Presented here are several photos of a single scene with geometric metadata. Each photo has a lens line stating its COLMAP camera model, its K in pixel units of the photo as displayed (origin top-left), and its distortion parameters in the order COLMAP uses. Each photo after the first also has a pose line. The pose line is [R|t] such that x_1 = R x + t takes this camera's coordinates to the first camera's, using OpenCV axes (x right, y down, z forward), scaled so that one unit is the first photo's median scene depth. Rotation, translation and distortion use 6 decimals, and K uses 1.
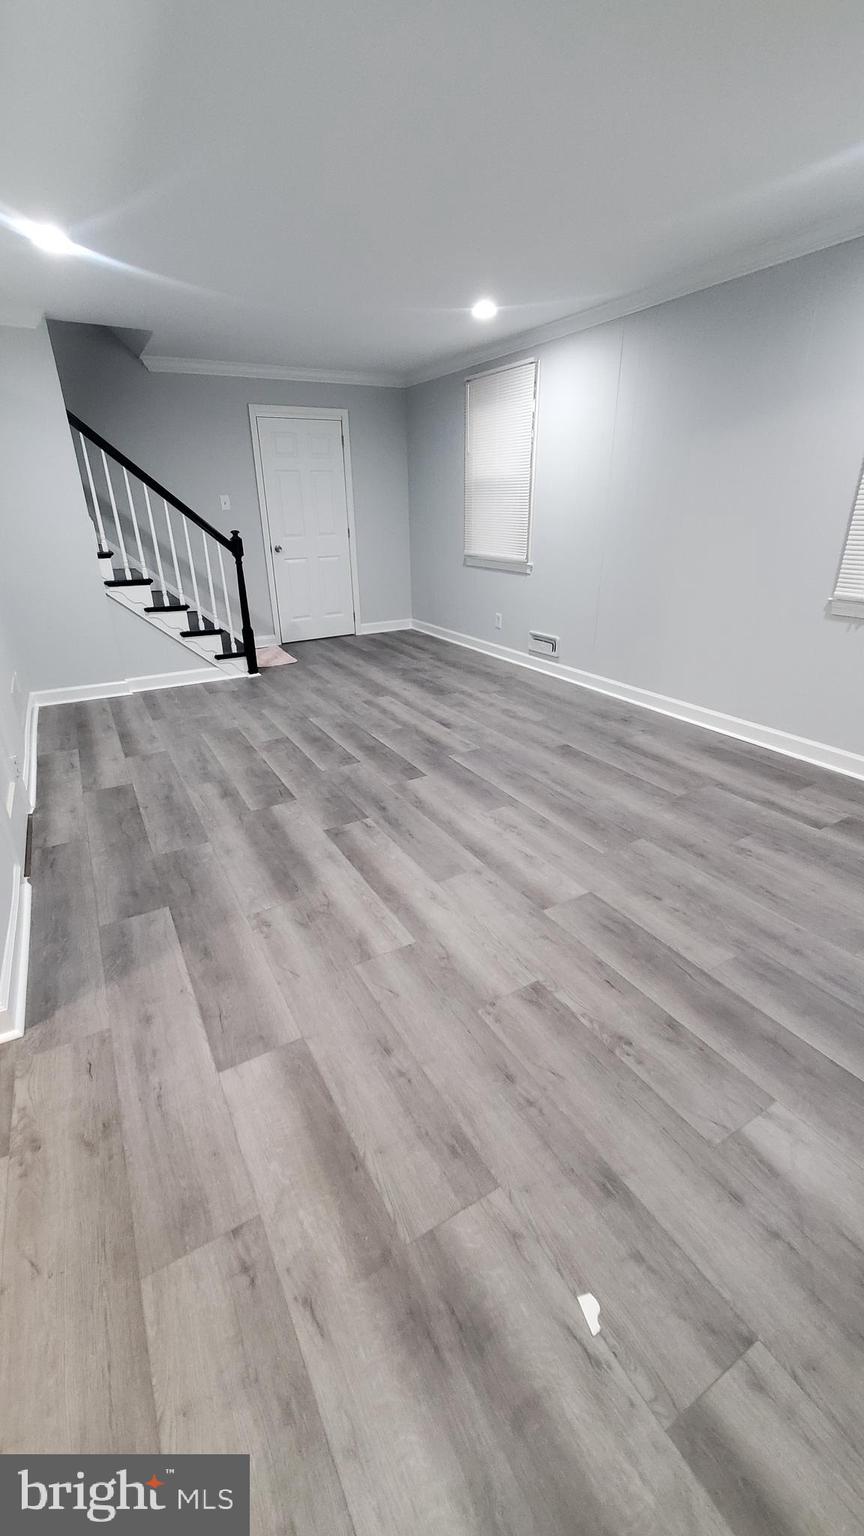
lens RADIAL K [[613.0, 0, 428.6], [0, 613.0, 759.3], [0, 0, 1]] dist [0.000328, -0.000761]
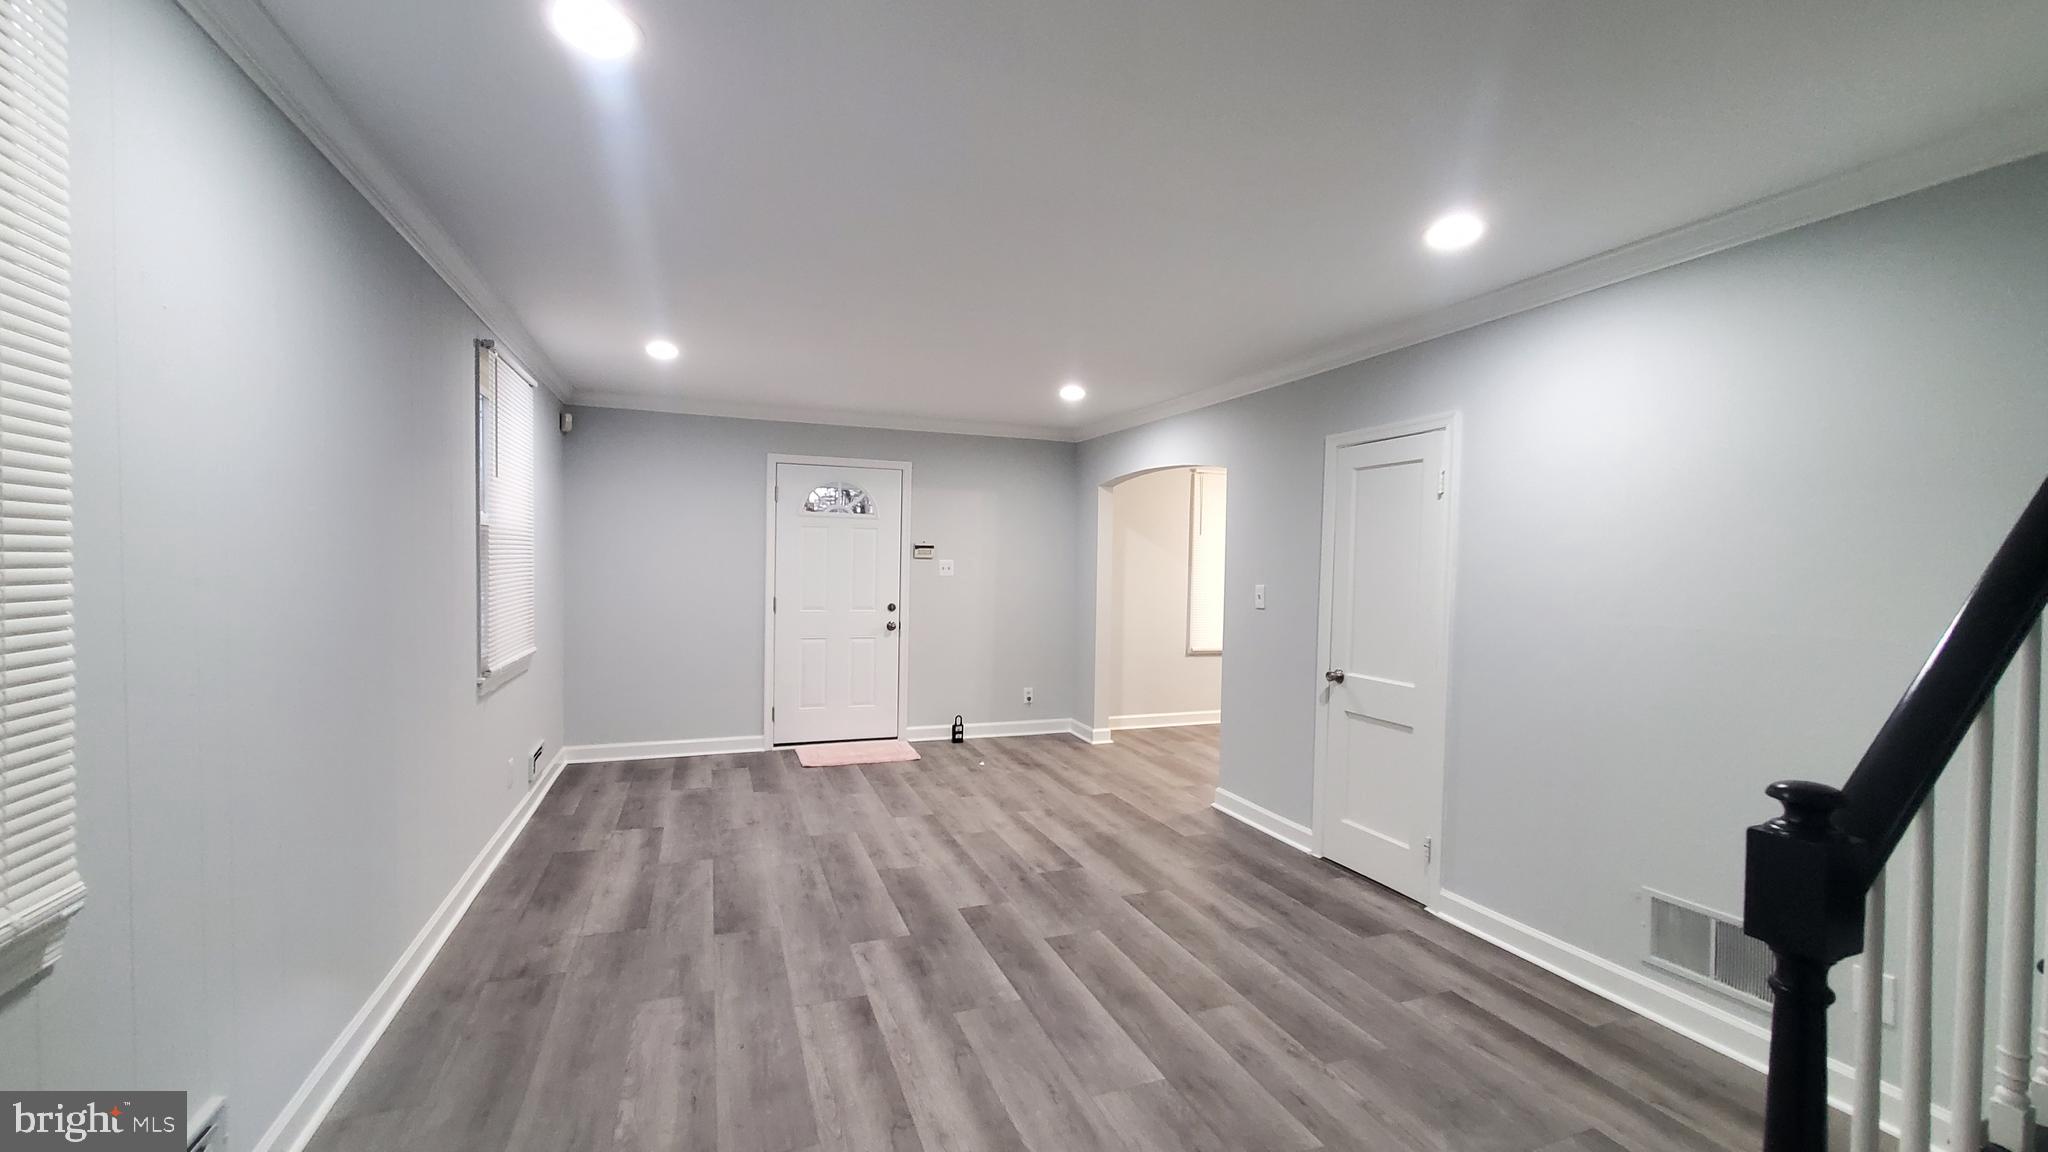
lens RADIAL K [[817.4, 0, 1012.1], [0, 817.4, 578.6], [0, 0, 1]] dist [0.000328, -0.000761]
pose [[-0.986676, -0.004308, 0.162640, -0.229245], [0.062342, 0.913341, 0.402395, -0.742651], [-0.150279, 0.407173, -0.900903, 1.721646]]
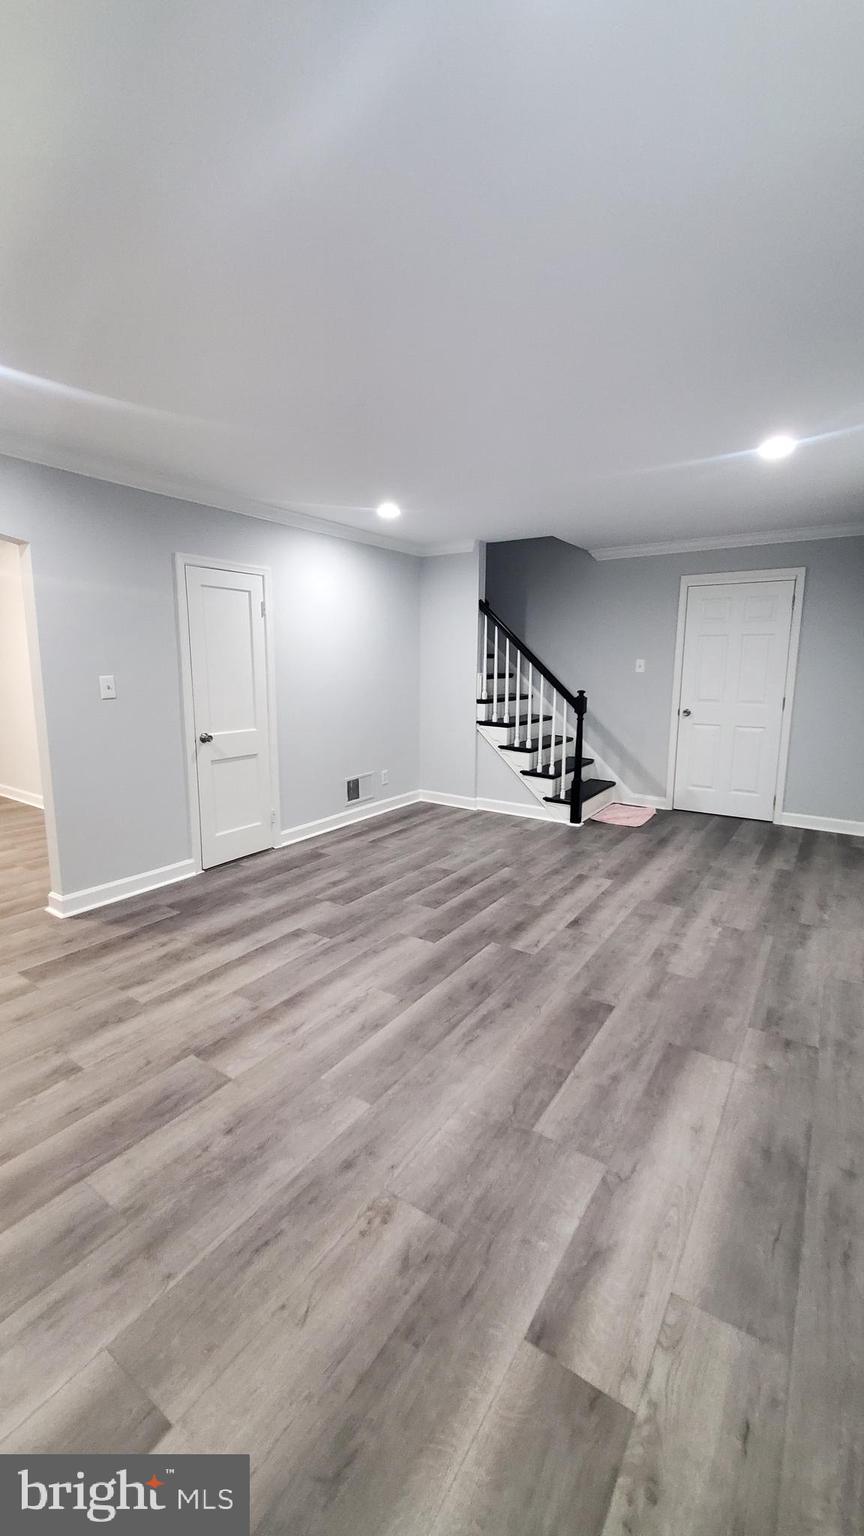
lens RADIAL K [[613.0, 0, 424.2], [0, 613.0, 757.5], [0, 0, 1]] dist [0.000328, -0.000761]
pose [[0.433909, 0.159121, -0.886794, 0.771717], [-0.363715, 0.931447, -0.010833, -0.220500], [0.824278, 0.327241, 0.462038, 0.458269]]
